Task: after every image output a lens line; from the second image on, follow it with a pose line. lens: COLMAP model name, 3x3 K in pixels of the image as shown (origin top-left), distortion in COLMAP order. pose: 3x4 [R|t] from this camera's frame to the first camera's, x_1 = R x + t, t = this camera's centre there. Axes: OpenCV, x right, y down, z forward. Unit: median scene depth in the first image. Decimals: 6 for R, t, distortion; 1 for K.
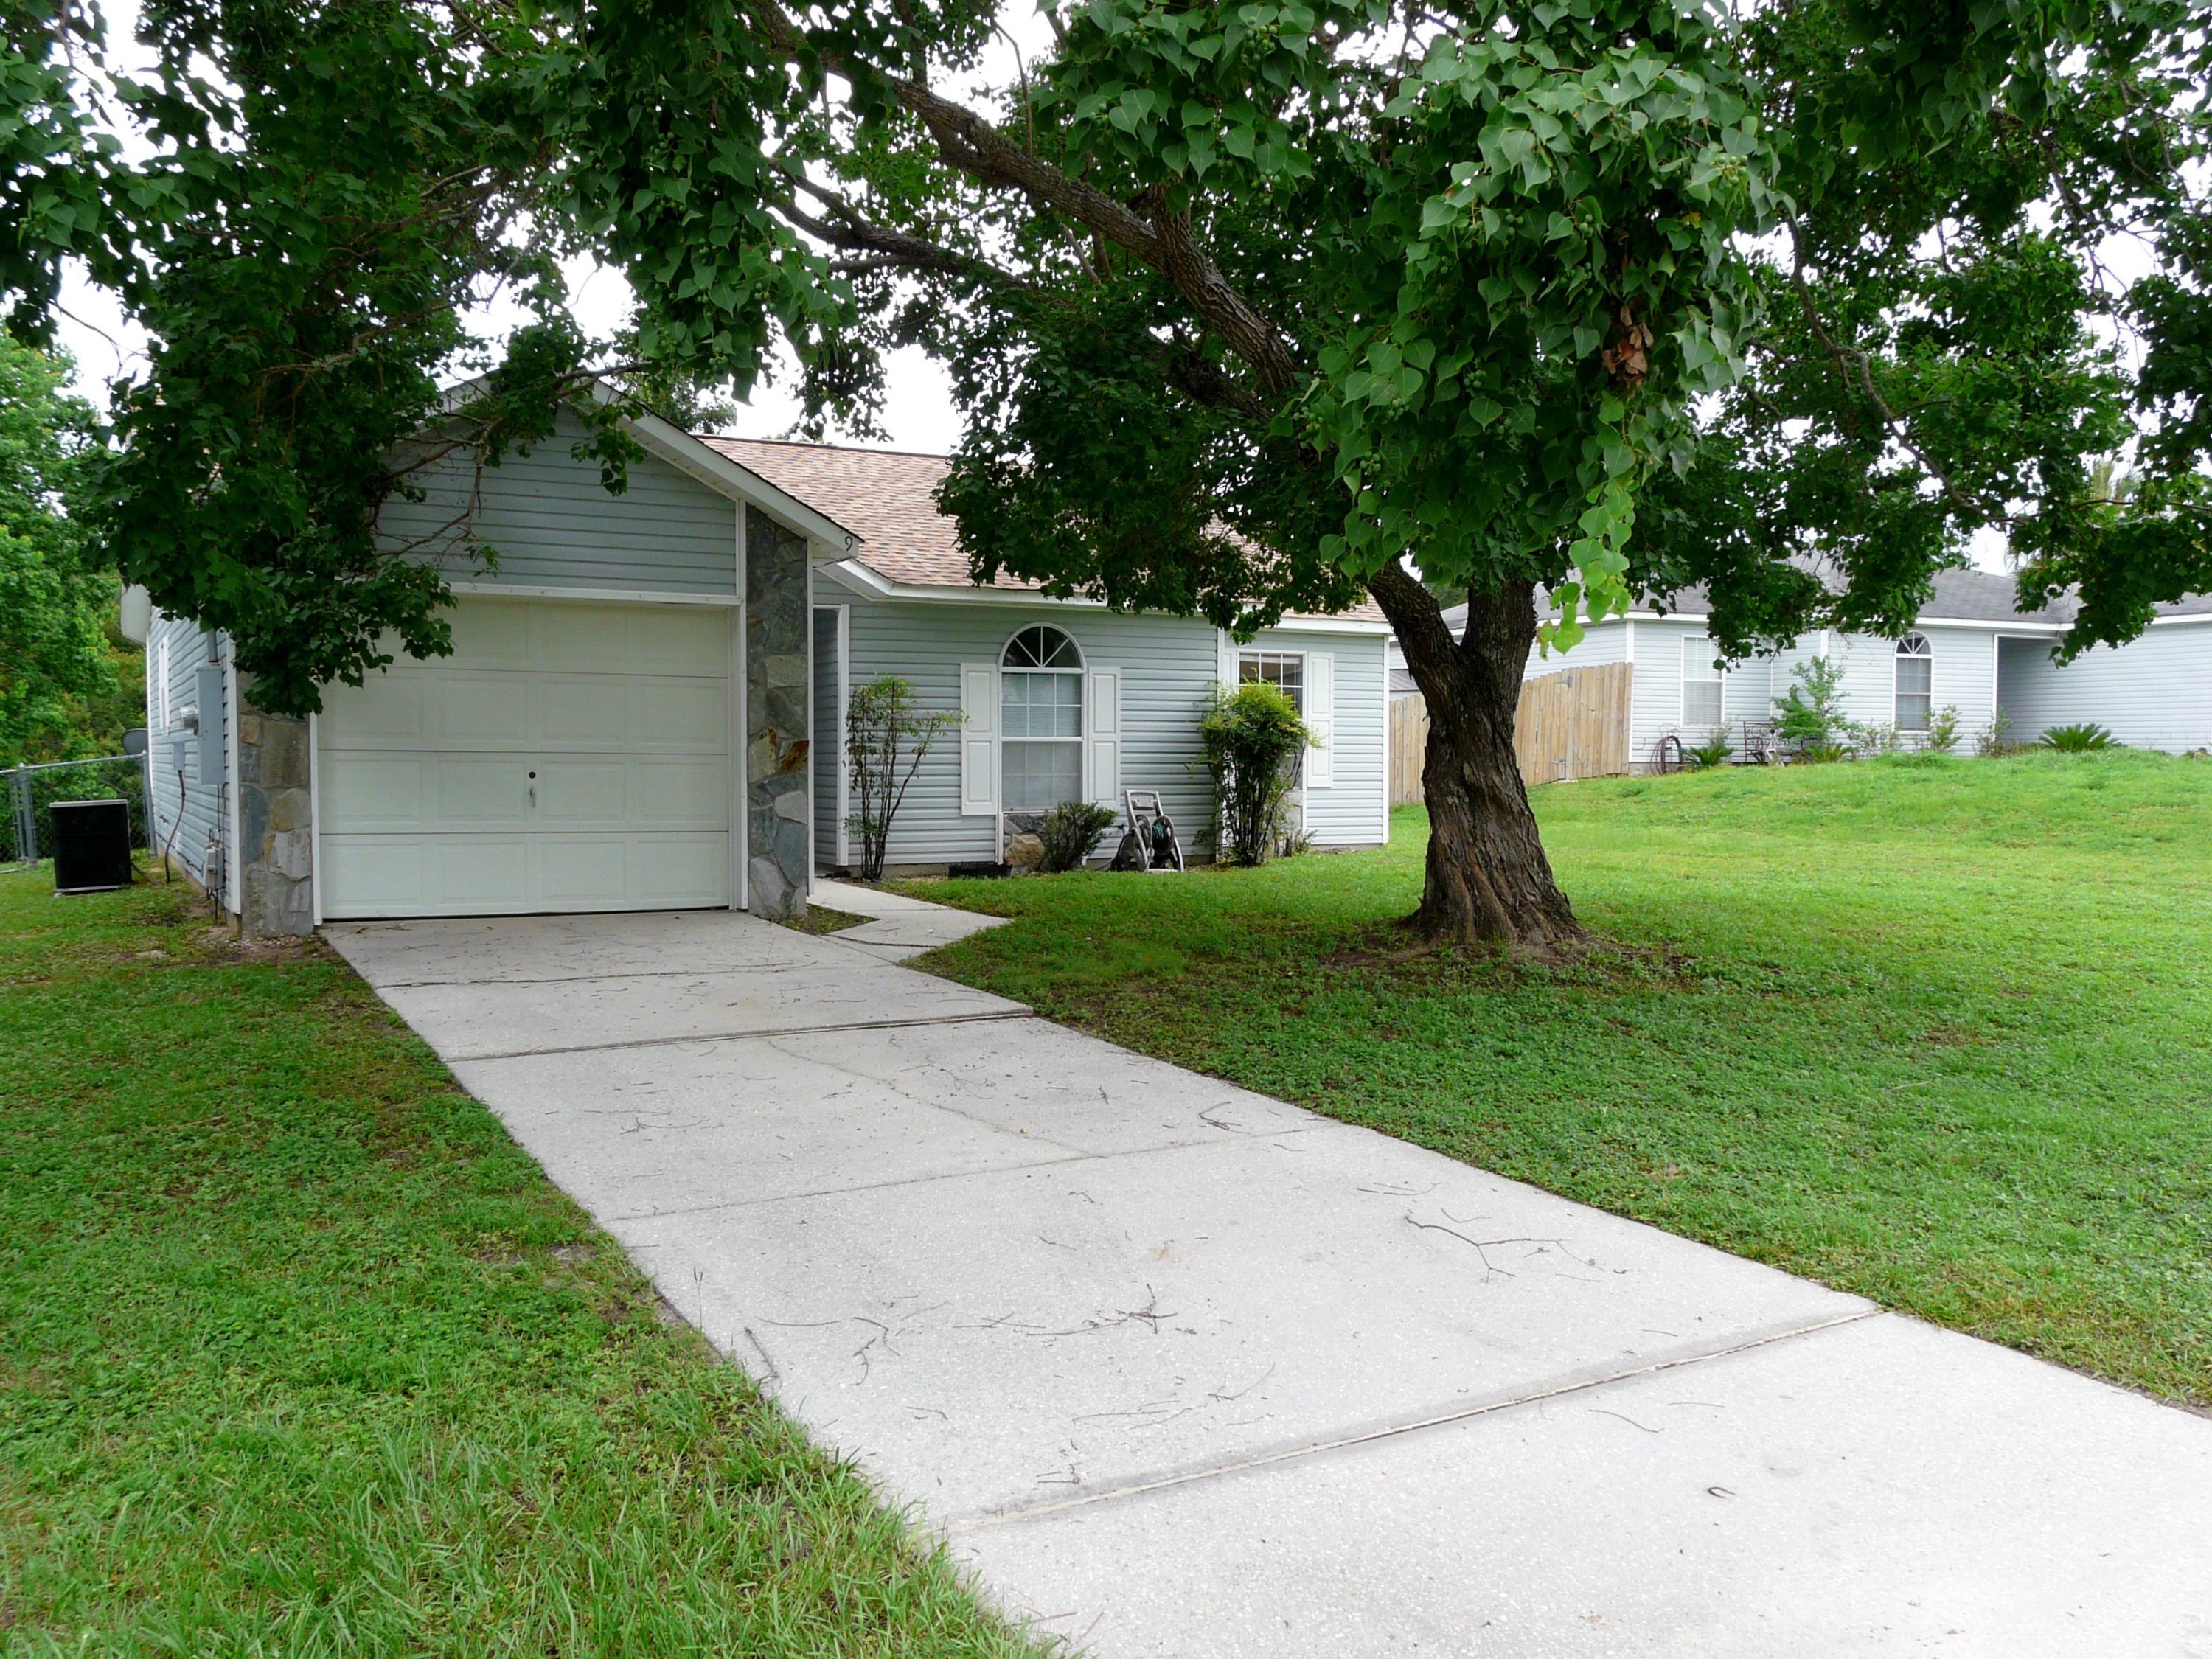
lens RADIAL K [[1837.5, 0, 1116.4], [0, 1837.5, 837.0], [0, 0, 1]] dist [-0.049608, 0.015011]
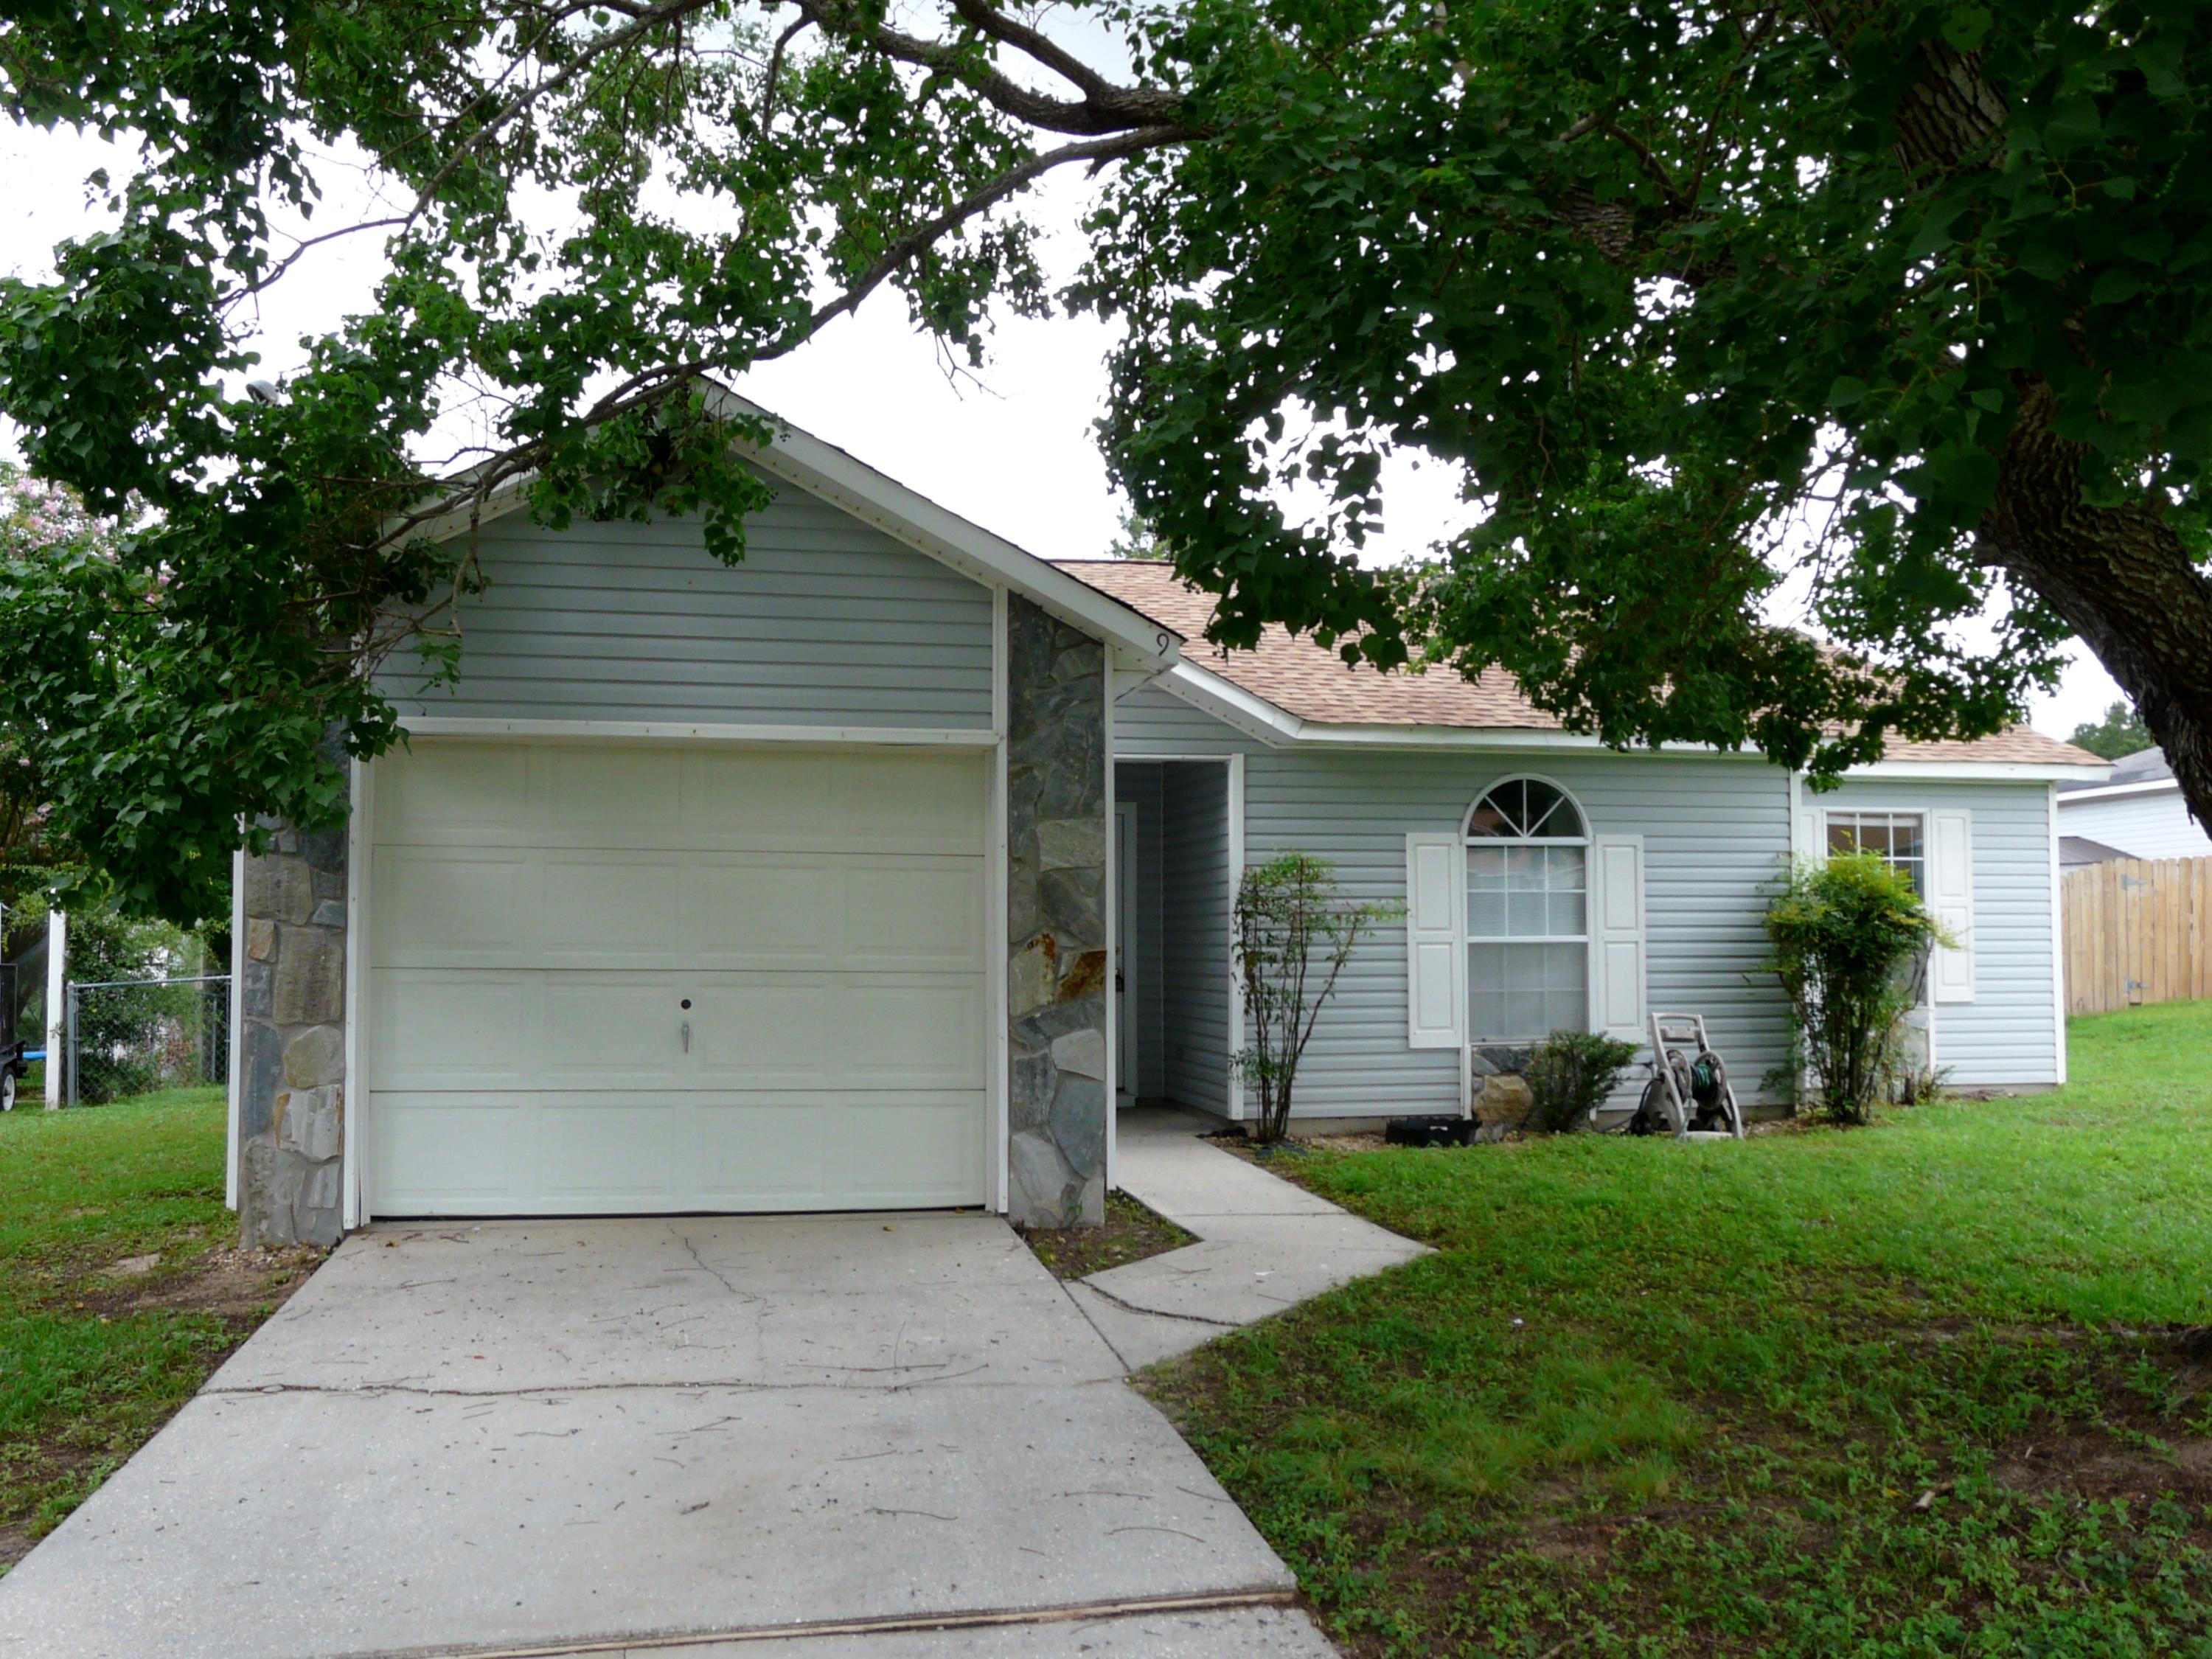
lens RADIAL K [[1837.5, 0, 1116.4], [0, 1837.5, 837.0], [0, 0, 1]] dist [-0.049608, 0.015011]
pose [[0.950832, -0.021112, -0.308986, 0.027687], [-0.010105, 0.995028, -0.099083, -0.021430], [0.309541, 0.097334, 0.945891, 0.291890]]
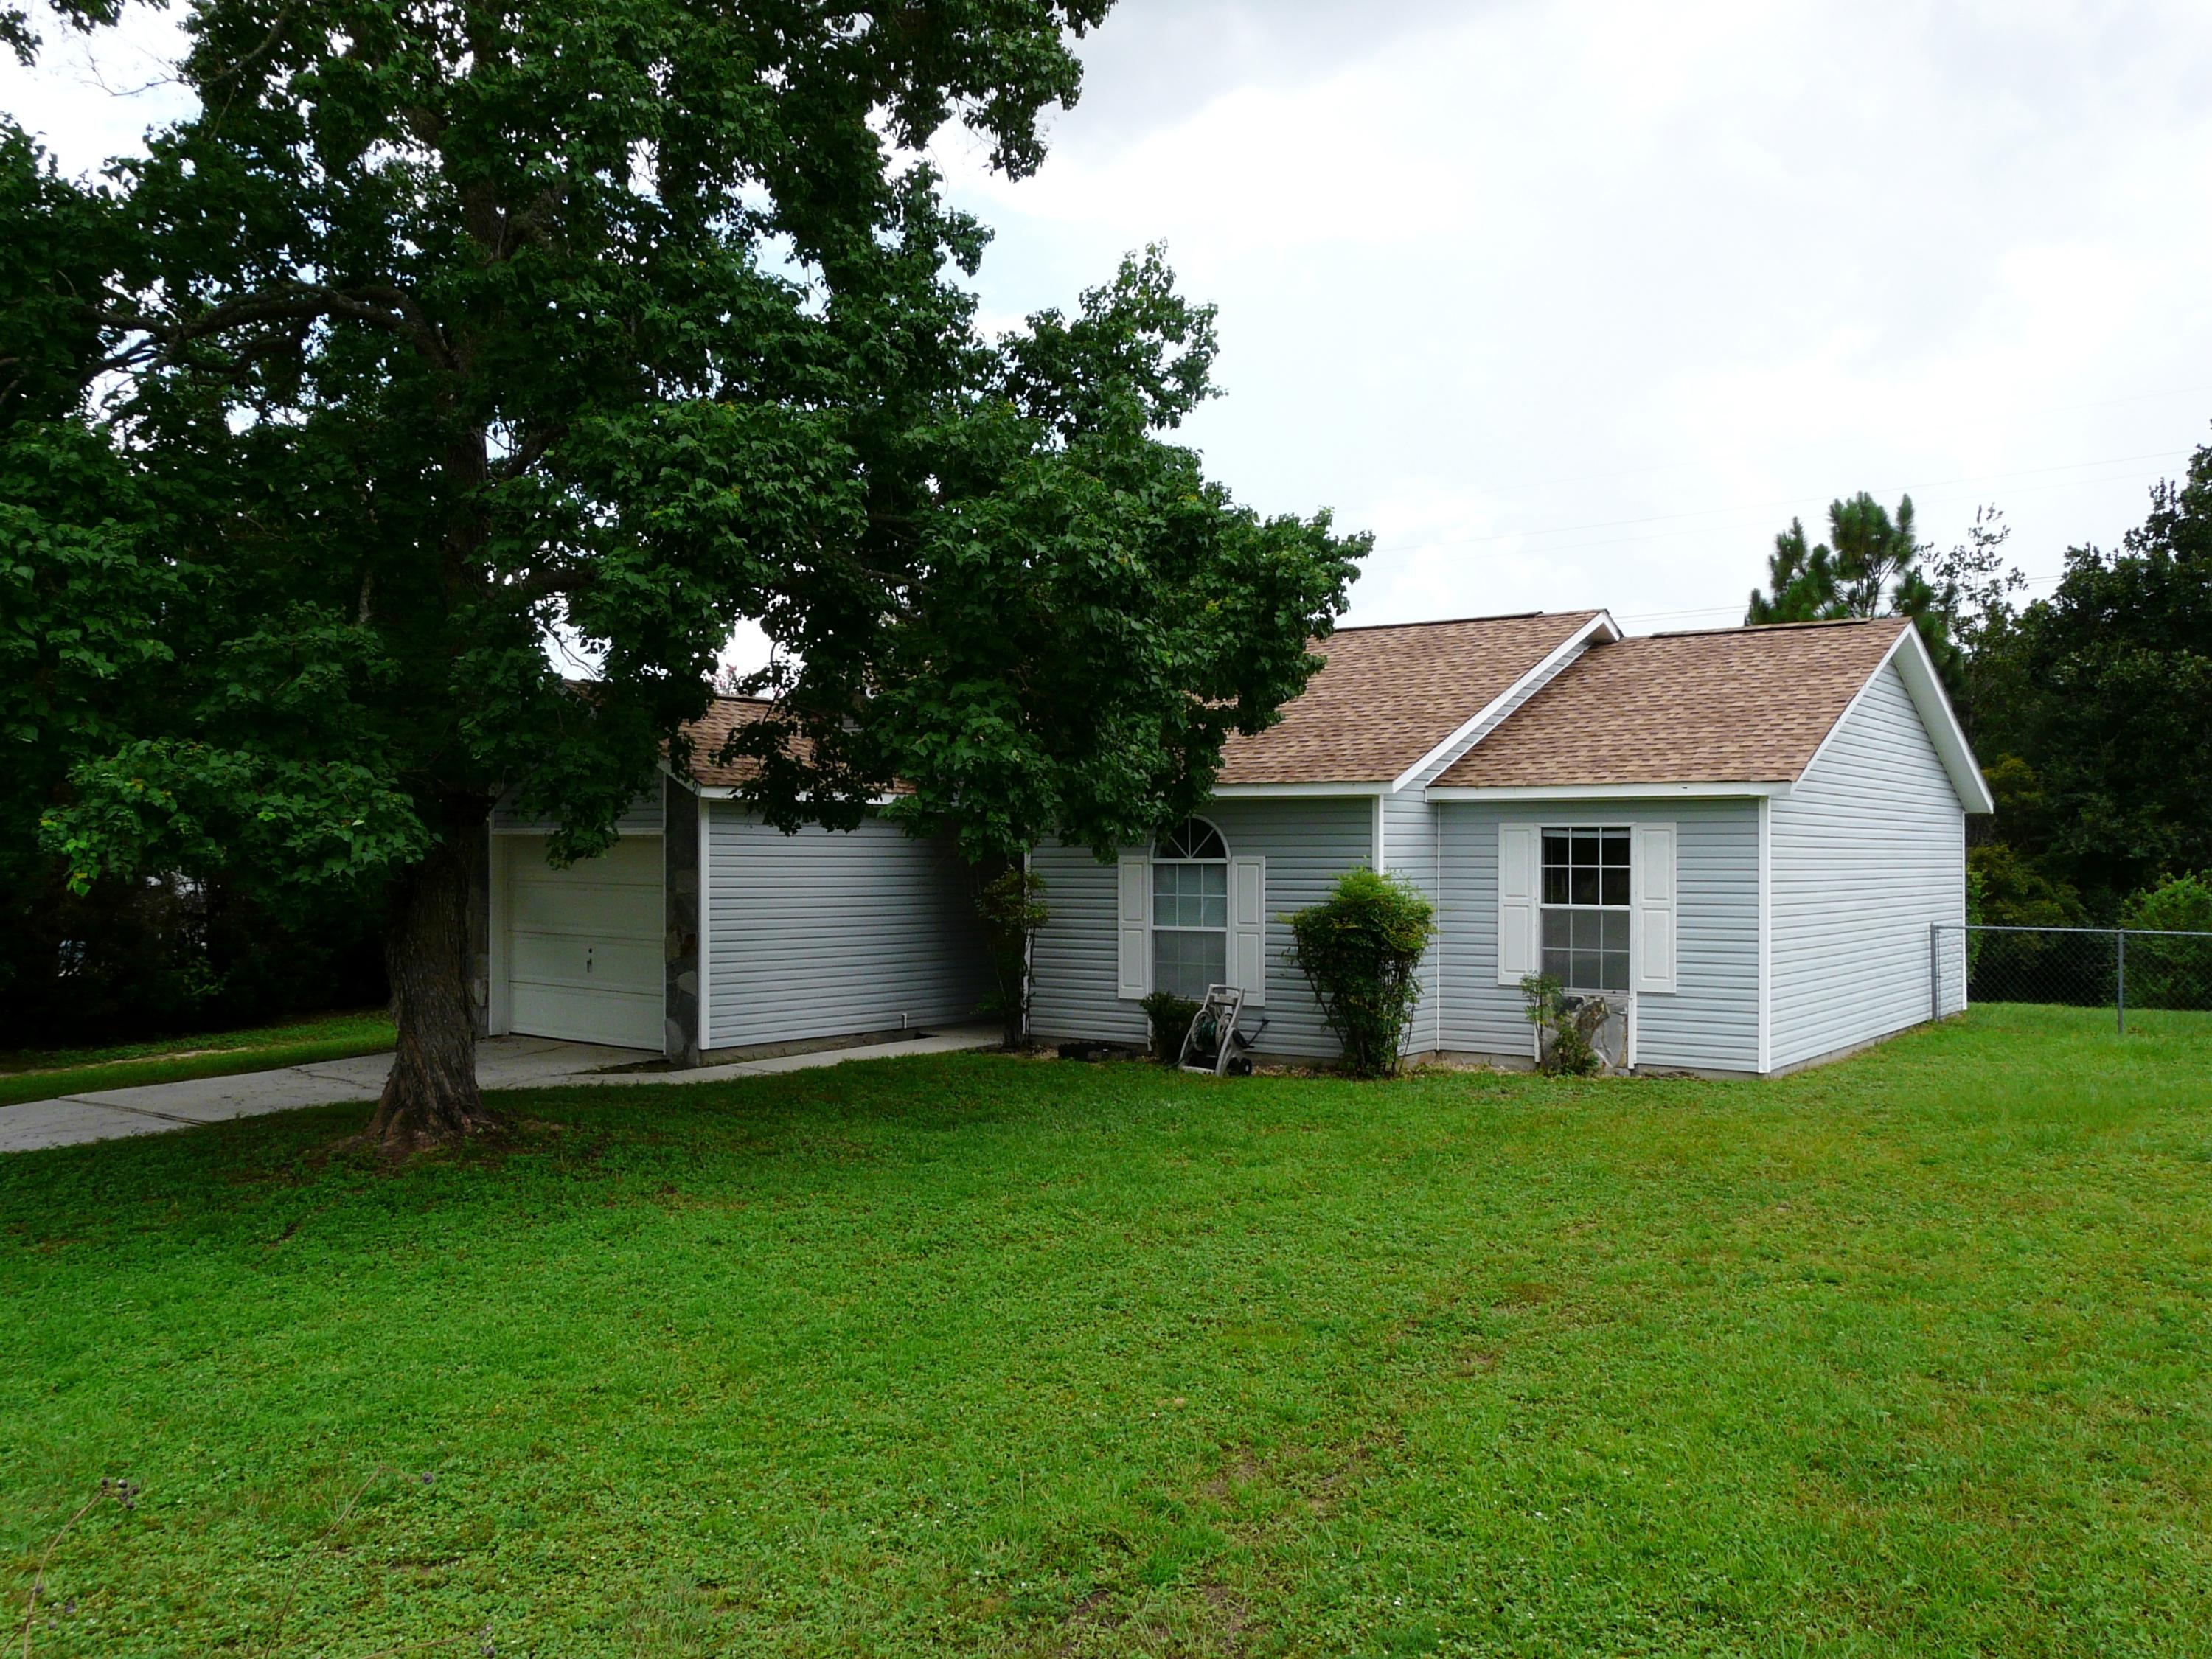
lens RADIAL K [[1837.5, 0, 1116.4], [0, 1837.5, 837.0], [0, 0, 1]] dist [-0.049608, 0.015011]
pose [[0.390388, -0.011496, -0.920579, 0.895562], [-0.043321, 0.998585, -0.030841, -0.071801], [0.919631, 0.051920, 0.389338, 0.573155]]
